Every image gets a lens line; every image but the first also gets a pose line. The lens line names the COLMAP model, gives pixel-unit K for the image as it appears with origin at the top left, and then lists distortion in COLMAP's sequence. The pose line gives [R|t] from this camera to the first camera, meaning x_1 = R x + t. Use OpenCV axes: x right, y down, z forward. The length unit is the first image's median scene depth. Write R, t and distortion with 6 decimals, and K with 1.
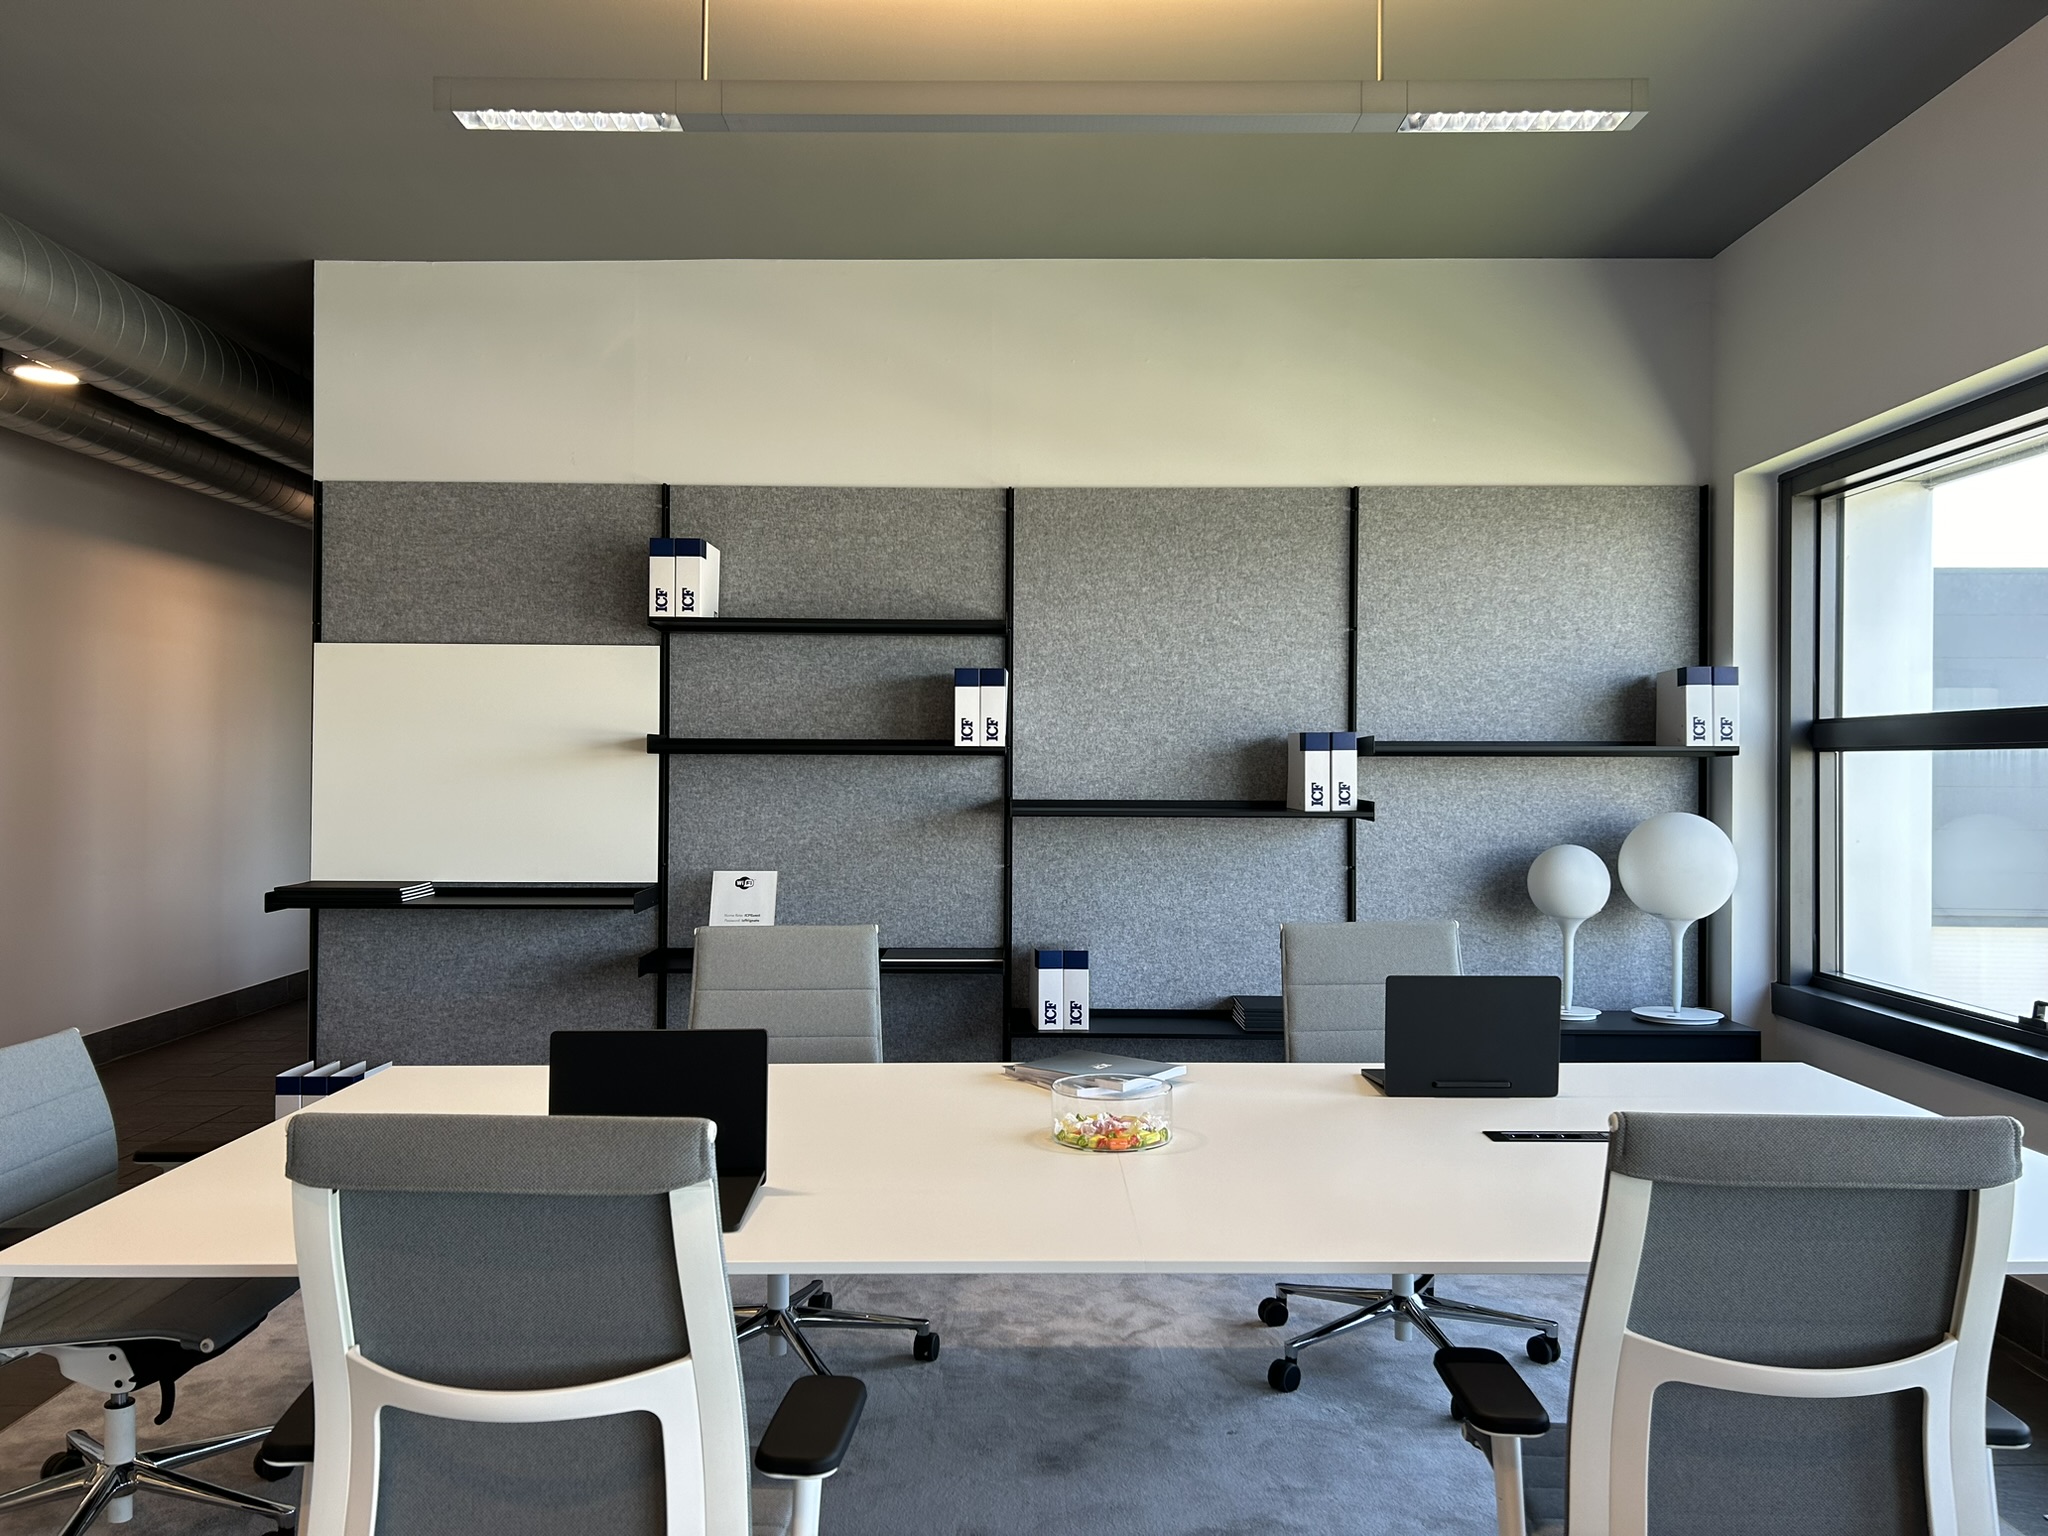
lens RADIAL K [[1548.6, 0, 1022.2], [0, 1548.6, 765.9], [0, 0, 1]] dist [0.000568, -0.001139]
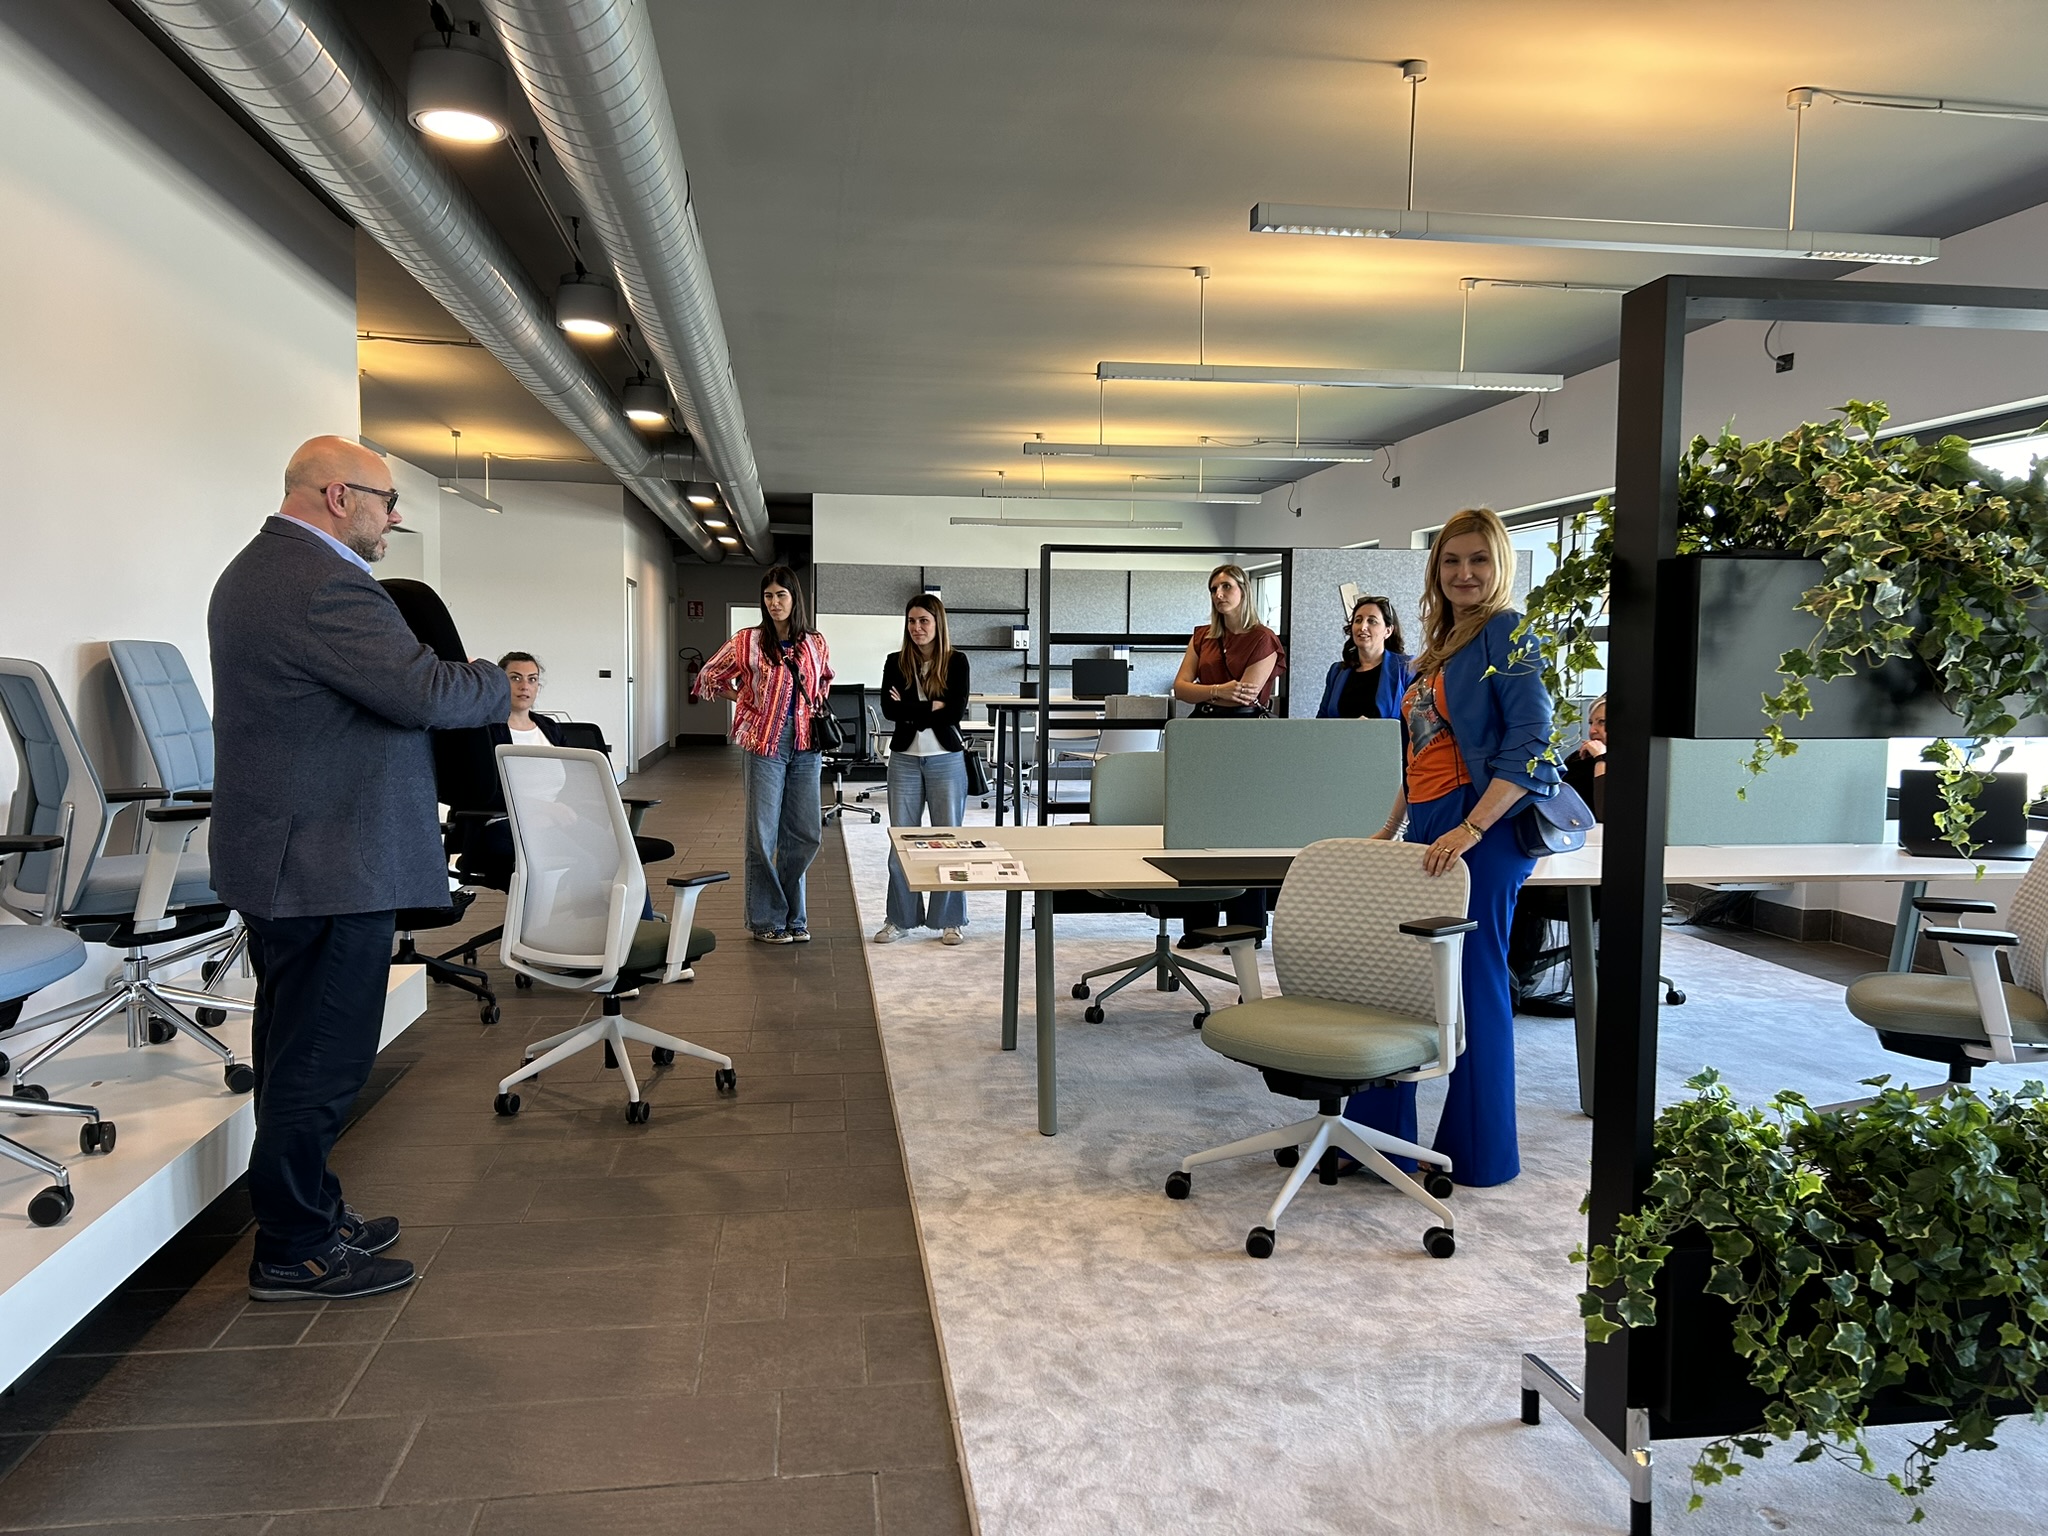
lens RADIAL K [[1548.6, 0, 1022.2], [0, 1548.6, 766.7], [0, 0, 1]] dist [0.000568, -0.001139]
pose [[0.989870, -0.000432, 0.141973, -0.485985], [-0.008626, 0.997965, 0.063182, 0.030947], [-0.141712, -0.063766, 0.987852, -2.269335]]
